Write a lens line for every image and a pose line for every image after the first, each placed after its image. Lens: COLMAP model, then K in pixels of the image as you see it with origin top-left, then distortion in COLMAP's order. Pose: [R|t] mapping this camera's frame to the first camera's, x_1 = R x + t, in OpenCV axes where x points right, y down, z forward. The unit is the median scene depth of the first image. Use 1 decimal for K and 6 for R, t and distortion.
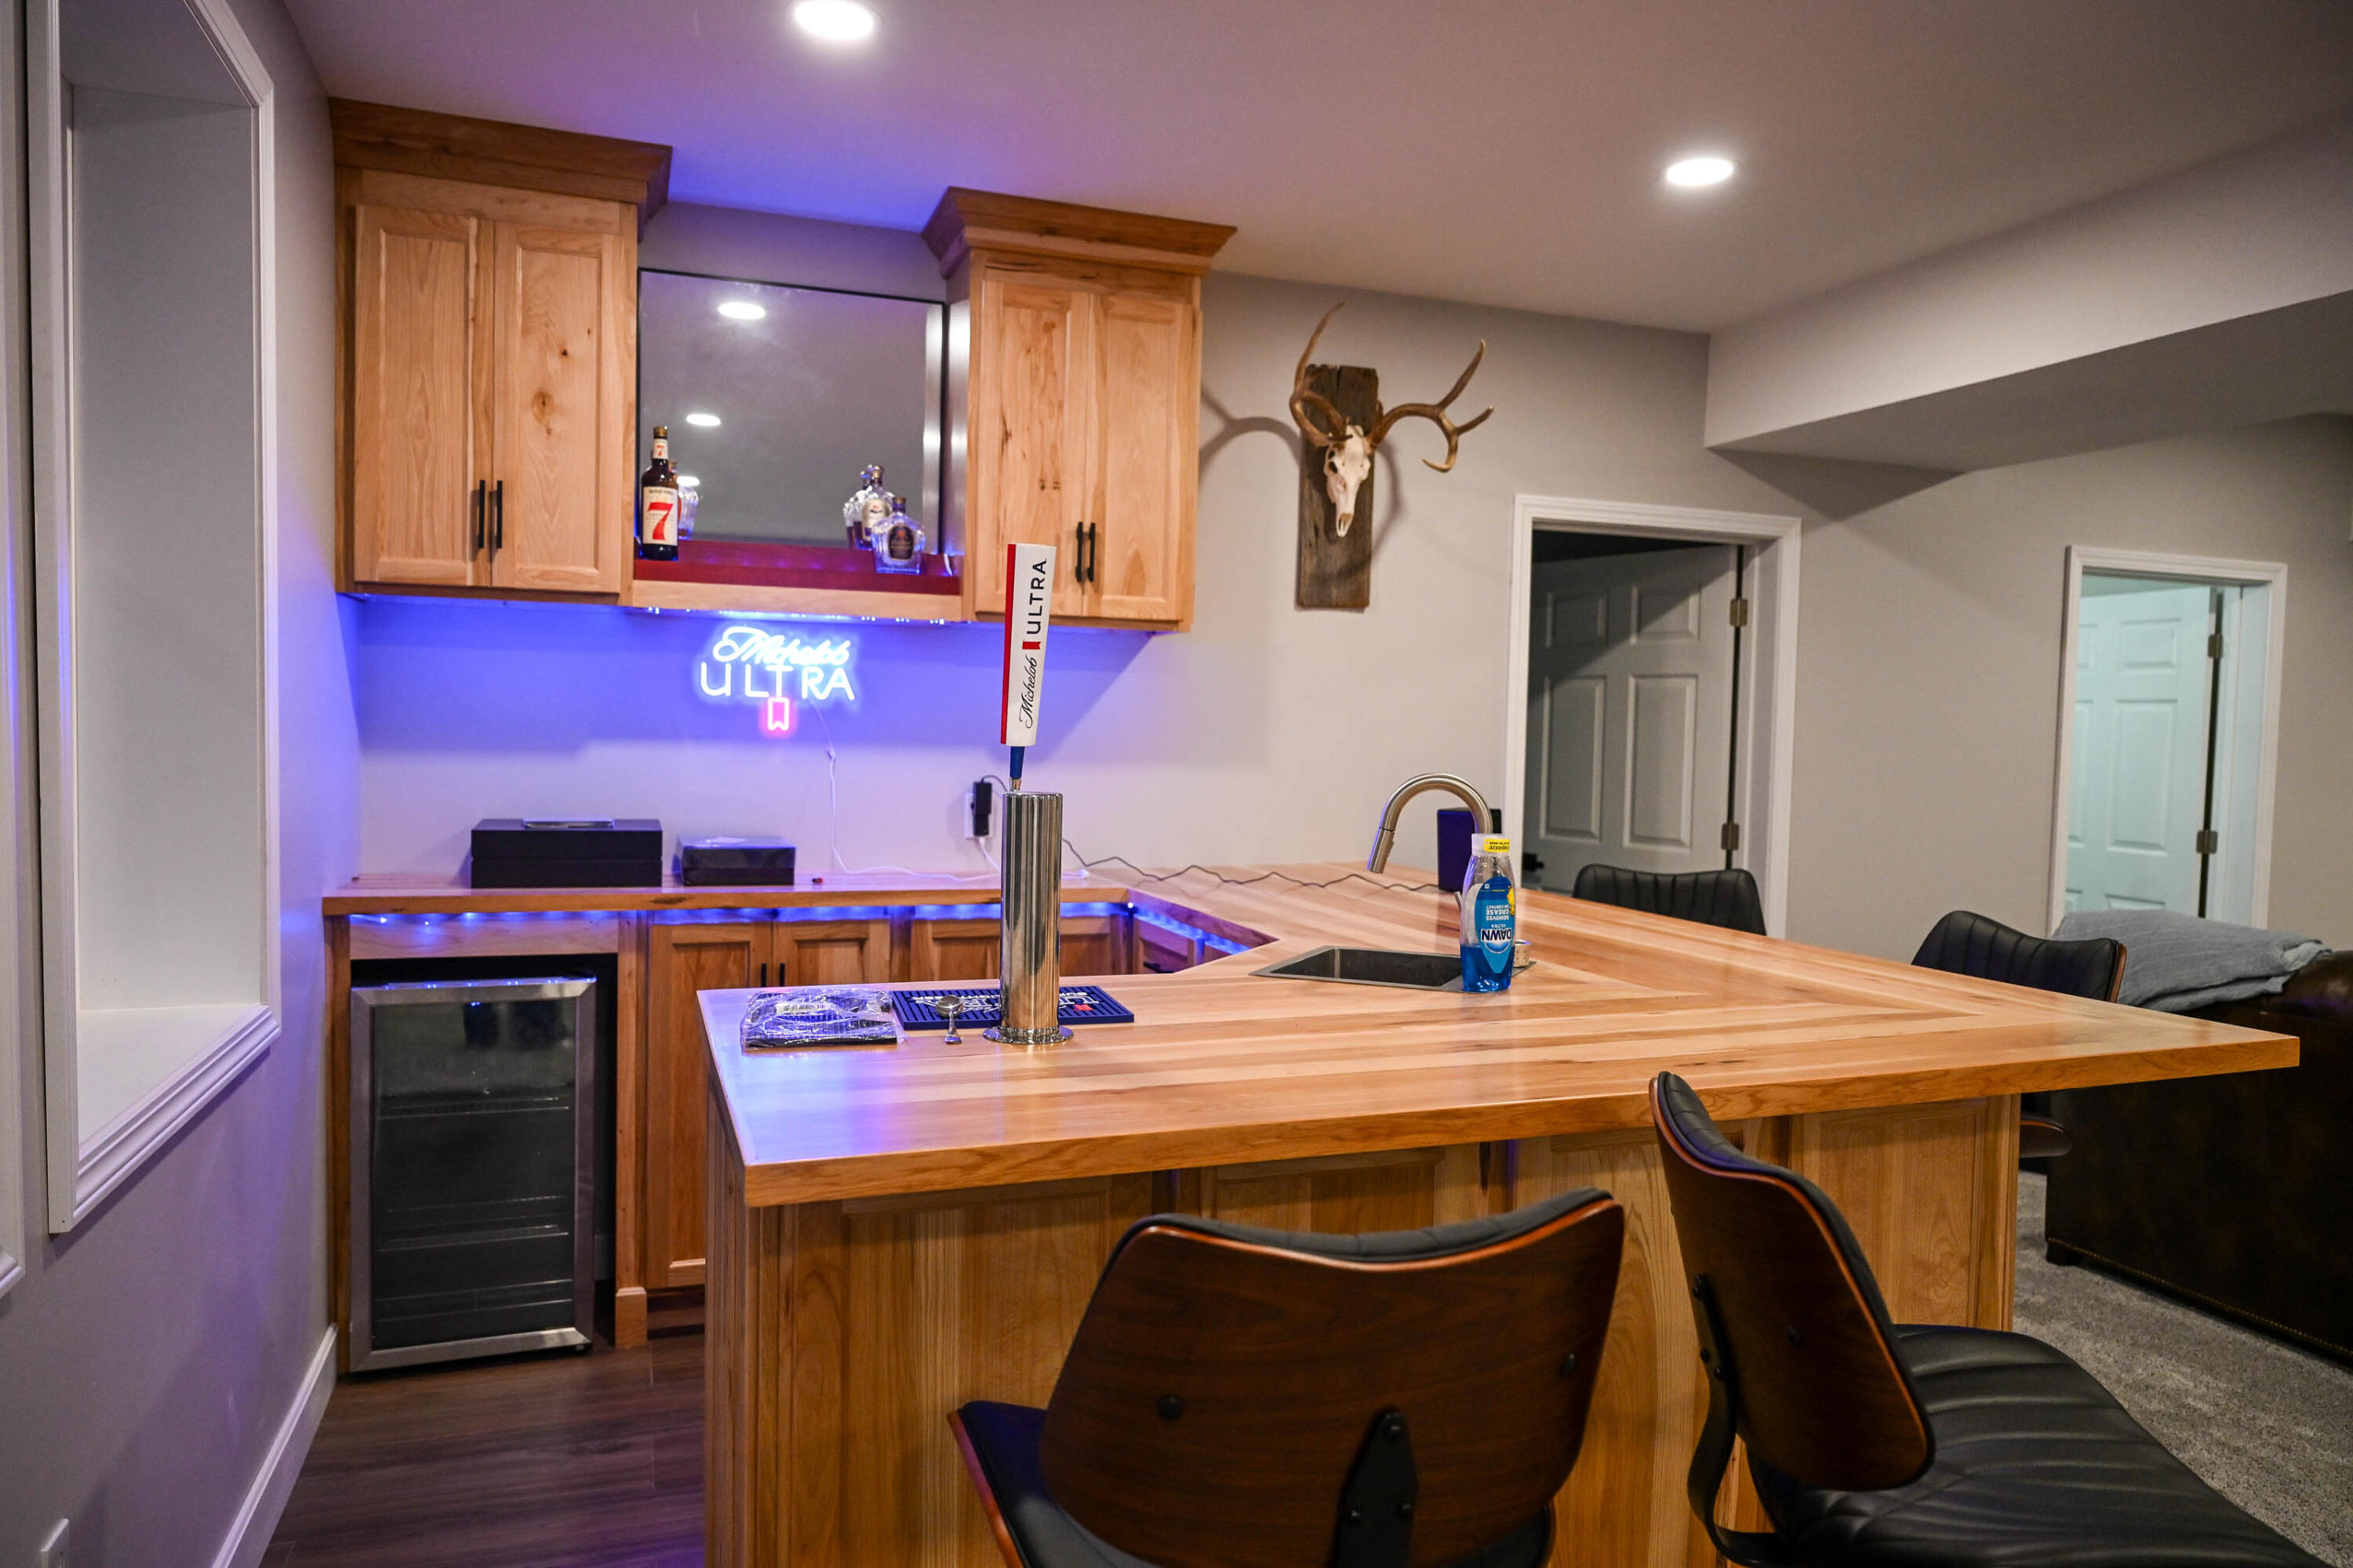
lens RADIAL K [[1547.3, 0, 1181.6], [0, 1547.3, 790.2], [0, 0, 1]] dist [-0.004973, 0.001940]
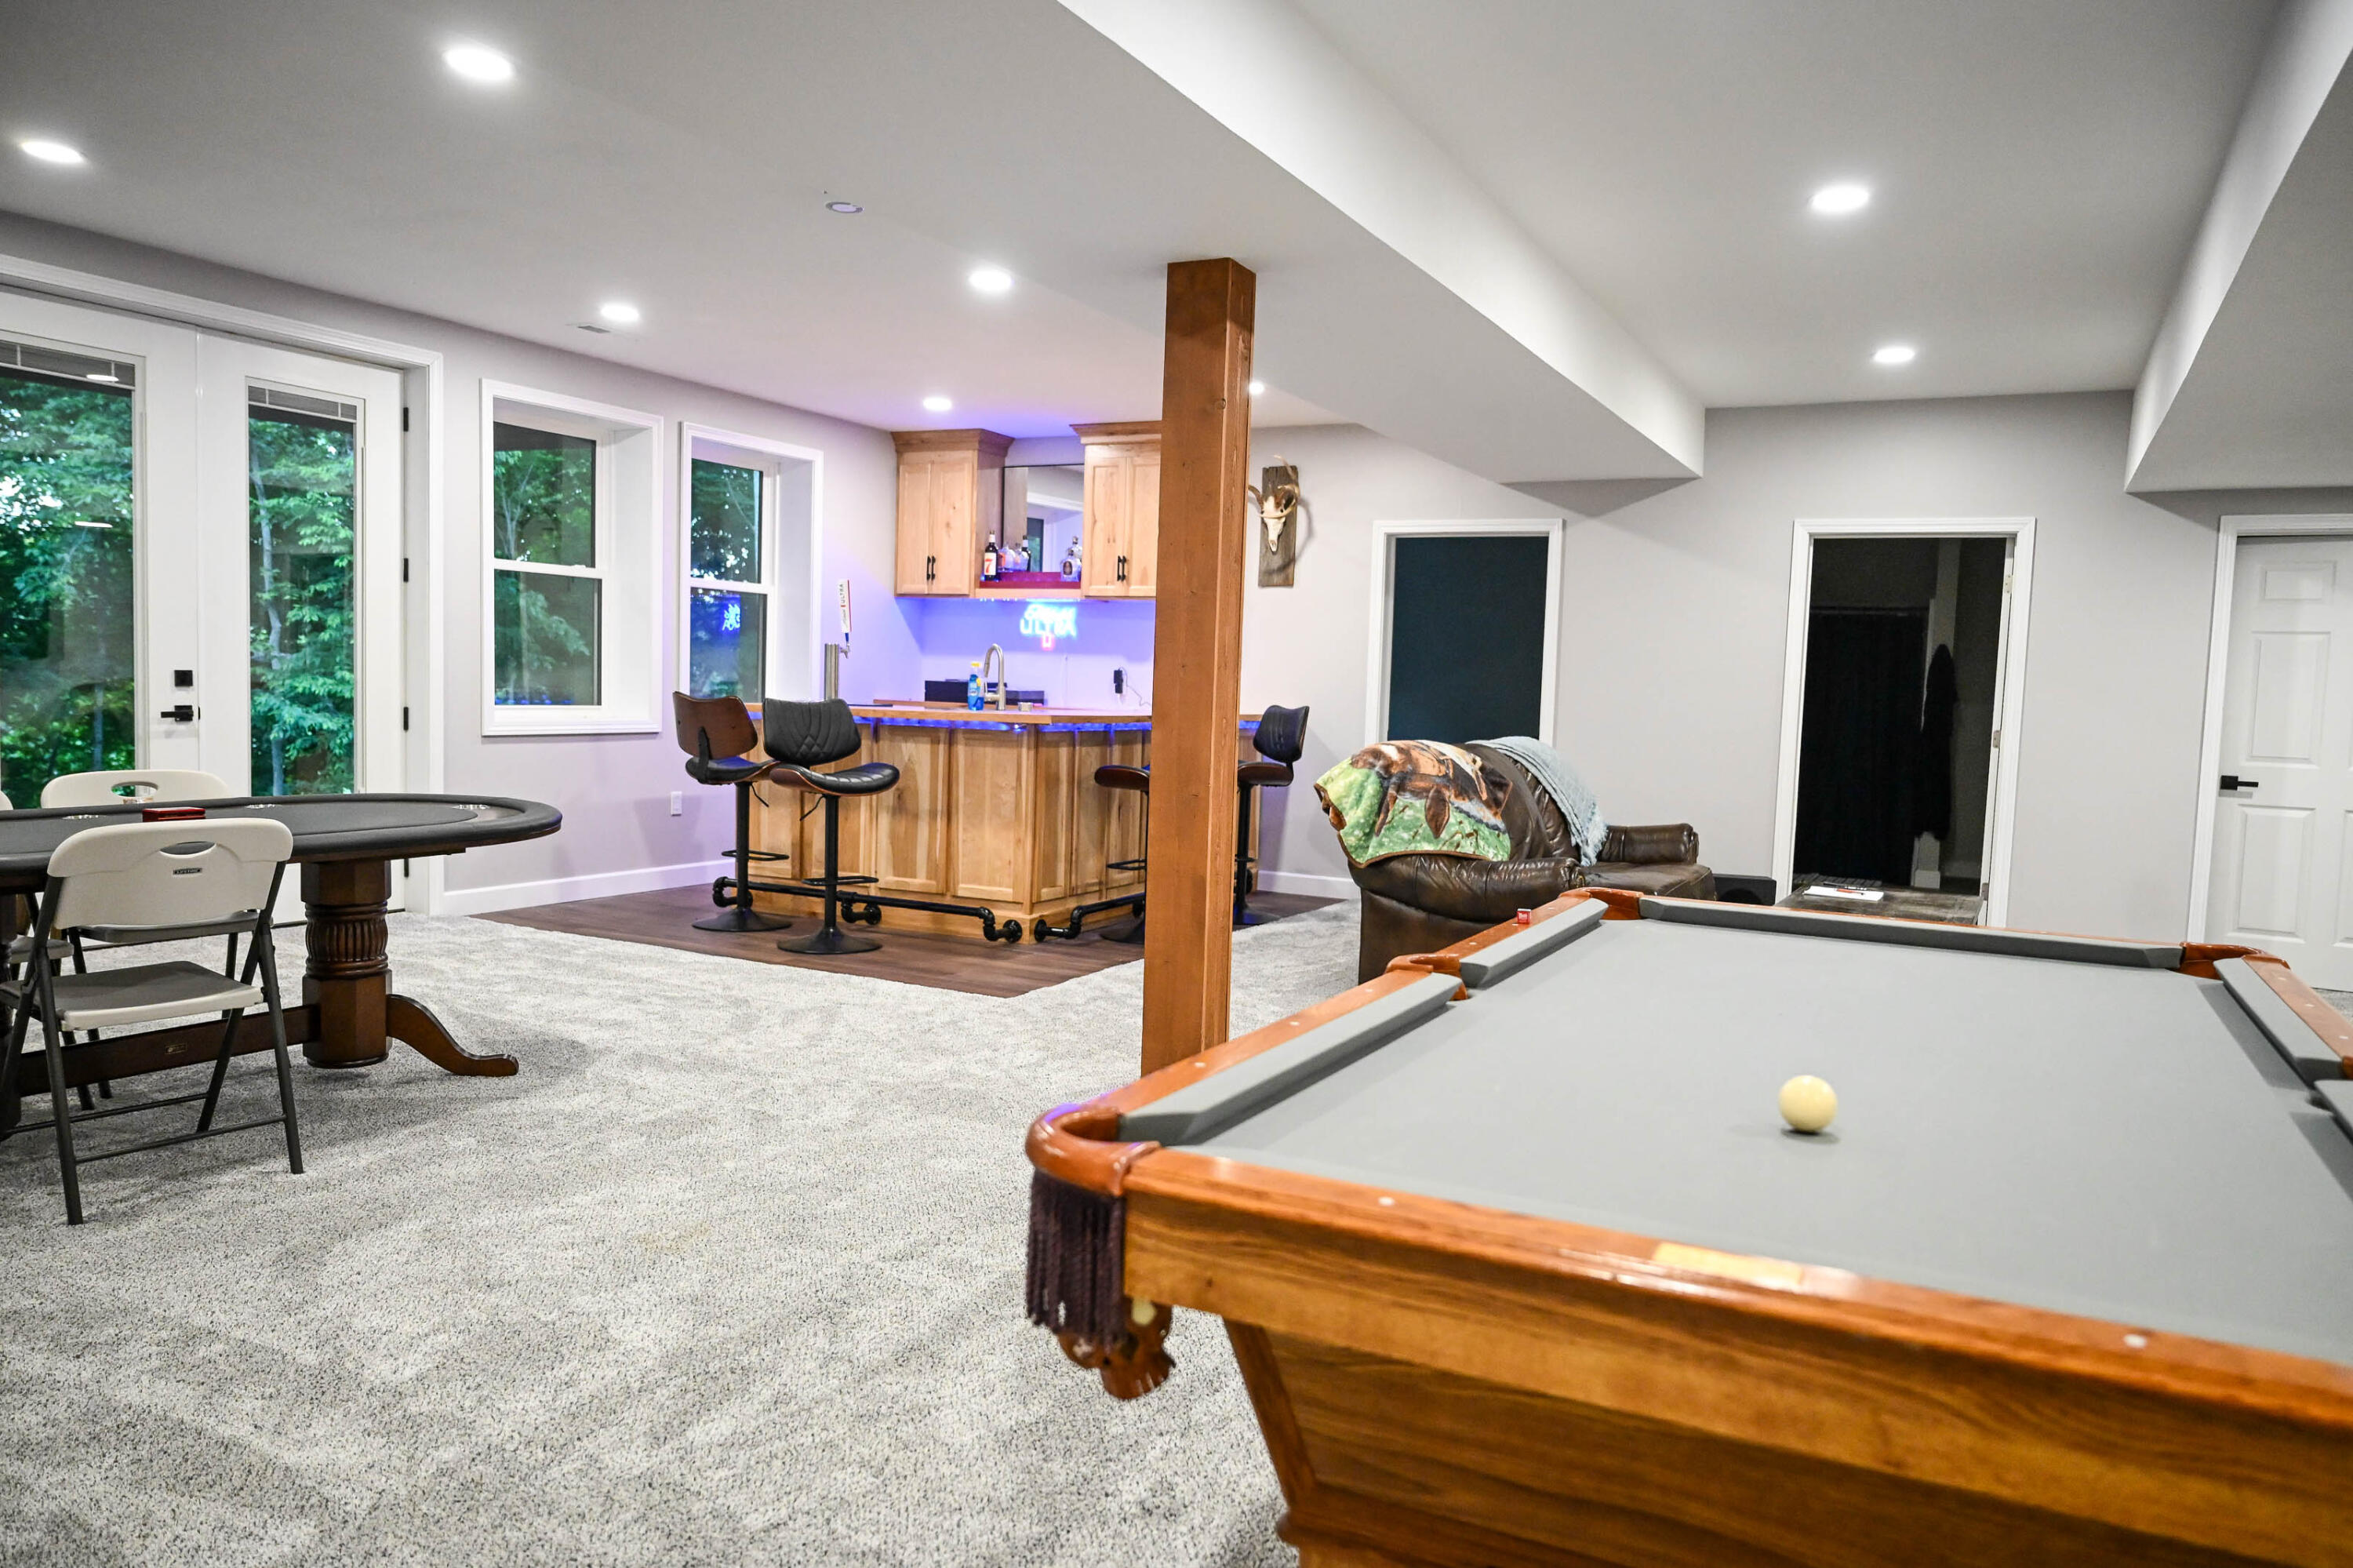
lens RADIAL K [[1627.2, 0, 1185.9], [0, 1627.2, 796.2], [0, 0, 1]] dist [0.004637, 0.000214]
pose [[0.678354, 0.050569, -0.732993, 1.793514], [-0.054343, 0.998349, 0.018584, 0.137218], [0.732723, 0.027227, 0.679982, -0.582262]]
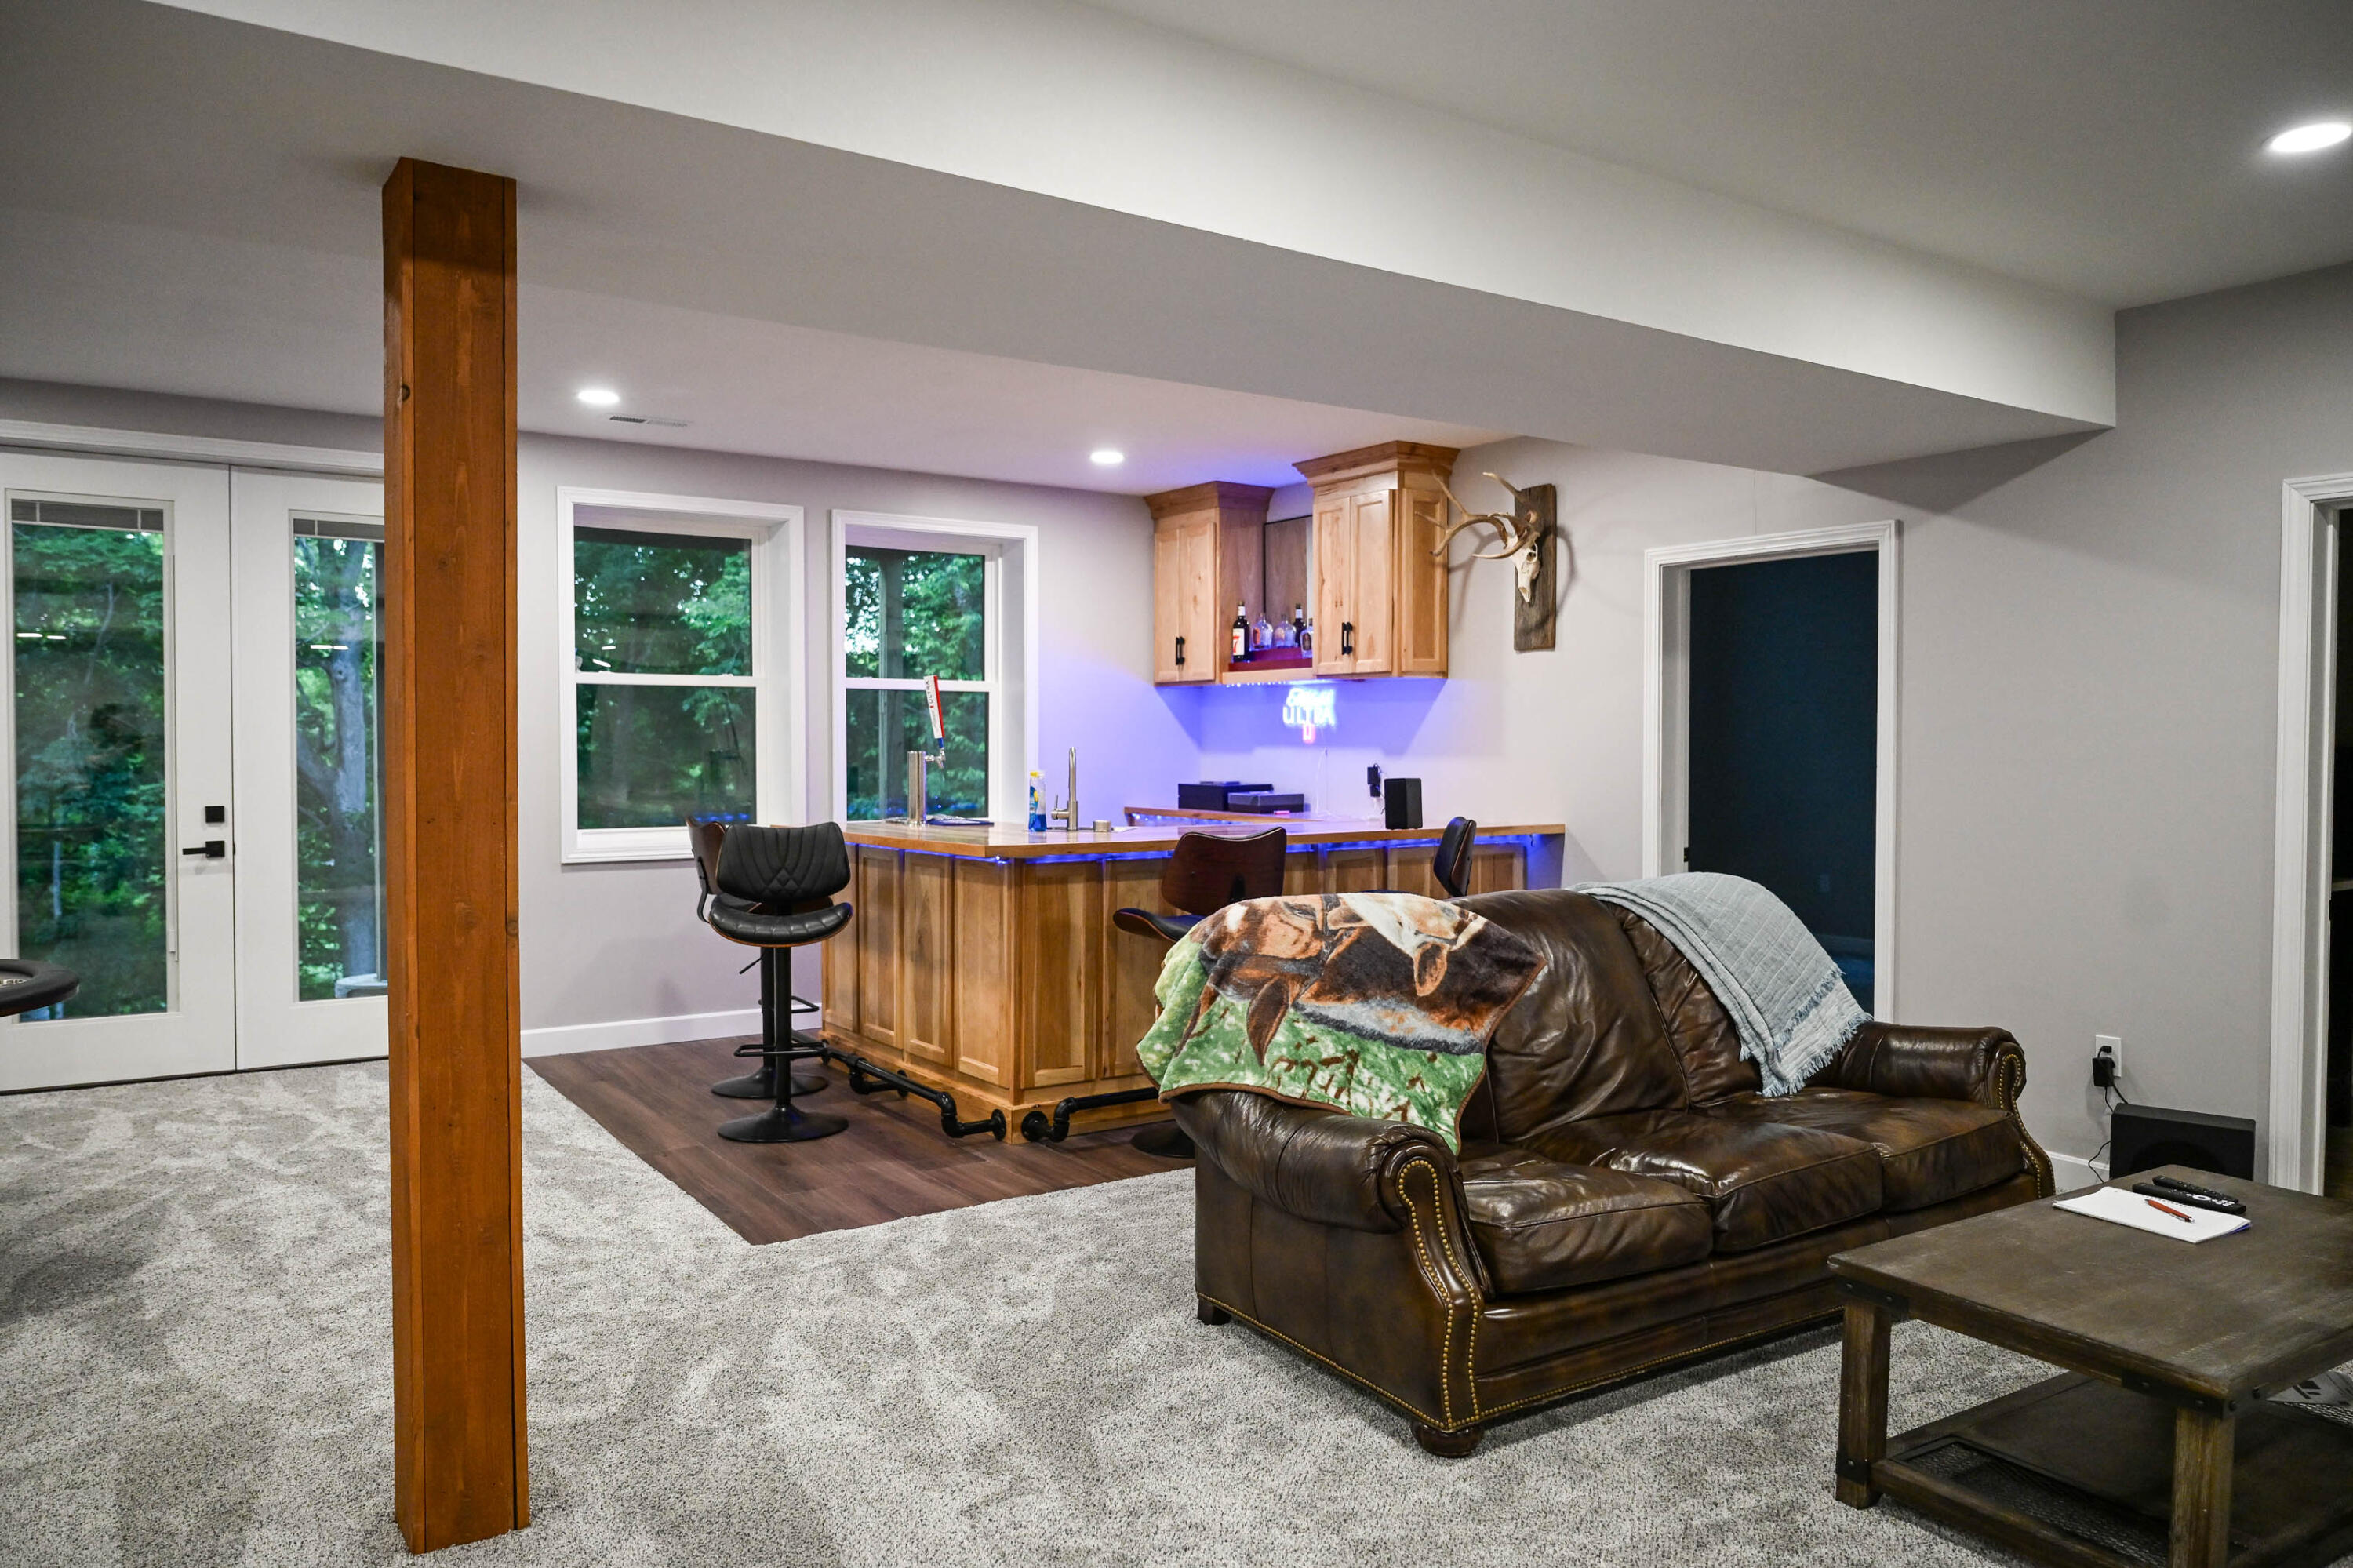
lens RADIAL K [[1627.2, 0, 1177.8], [0, 1627.2, 787.8], [0, 0, 1]] dist [0.004637, 0.000214]
pose [[0.238847, 0.004132, -0.971048, 1.721866], [-0.045169, 0.998956, -0.006859, 0.043713], [0.970006, 0.045499, 0.238784, 0.351252]]
